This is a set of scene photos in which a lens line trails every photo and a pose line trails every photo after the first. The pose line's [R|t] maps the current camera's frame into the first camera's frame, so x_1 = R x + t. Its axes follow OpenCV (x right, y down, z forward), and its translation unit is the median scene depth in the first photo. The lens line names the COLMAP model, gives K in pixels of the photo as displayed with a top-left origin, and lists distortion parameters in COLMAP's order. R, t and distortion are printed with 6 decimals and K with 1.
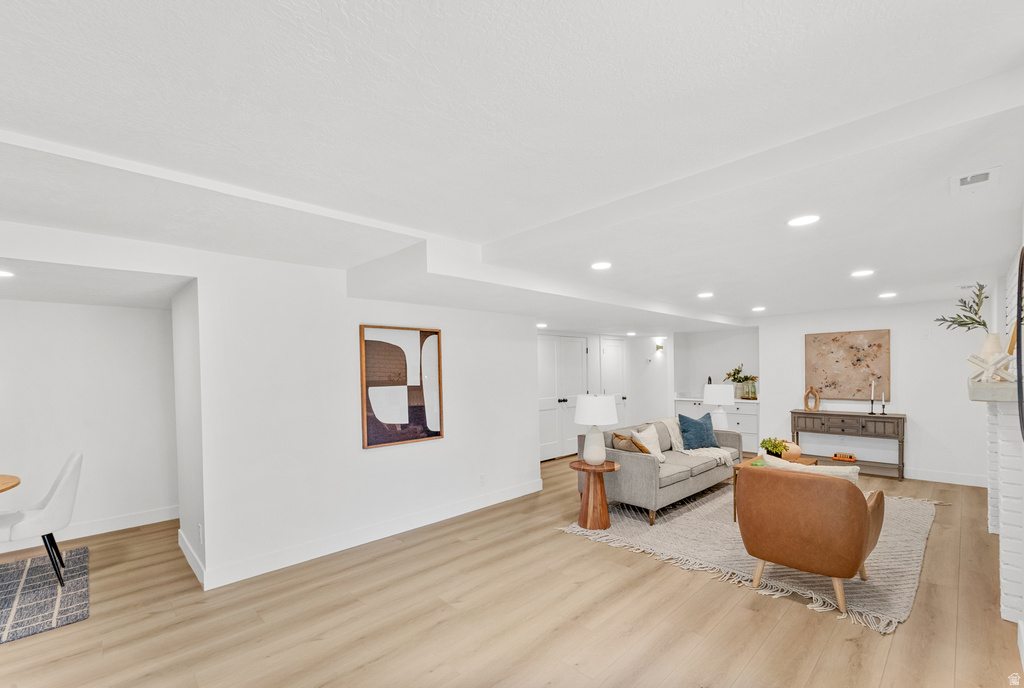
lens RADIAL K [[437.9, 0, 516.6], [0, 437.9, 376.5], [0, 0, 1]] dist [0.002074, 0.000438]
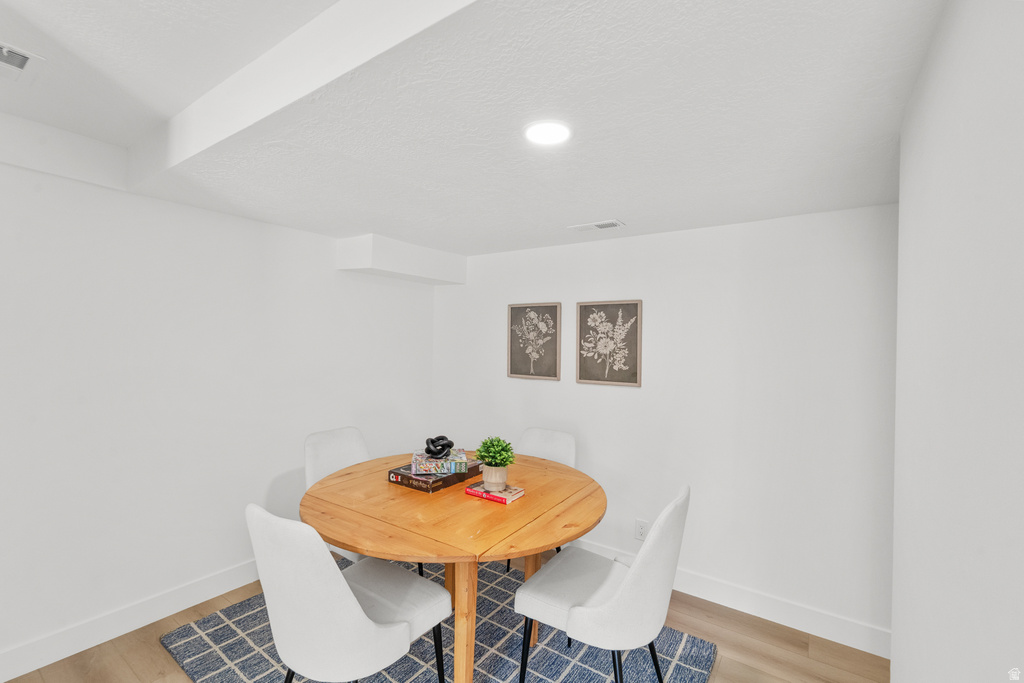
lens RADIAL K [[421.7, 0, 512.0], [0, 421.7, 341.5], [0, 0, 1]] dist [0.000109, -0.000459]
pose [[0.167829, 0.028129, -0.985415, -0.470122], [-0.036826, 0.999074, 0.022247, -0.003483], [0.985128, 0.032556, 0.168710, 0.602109]]
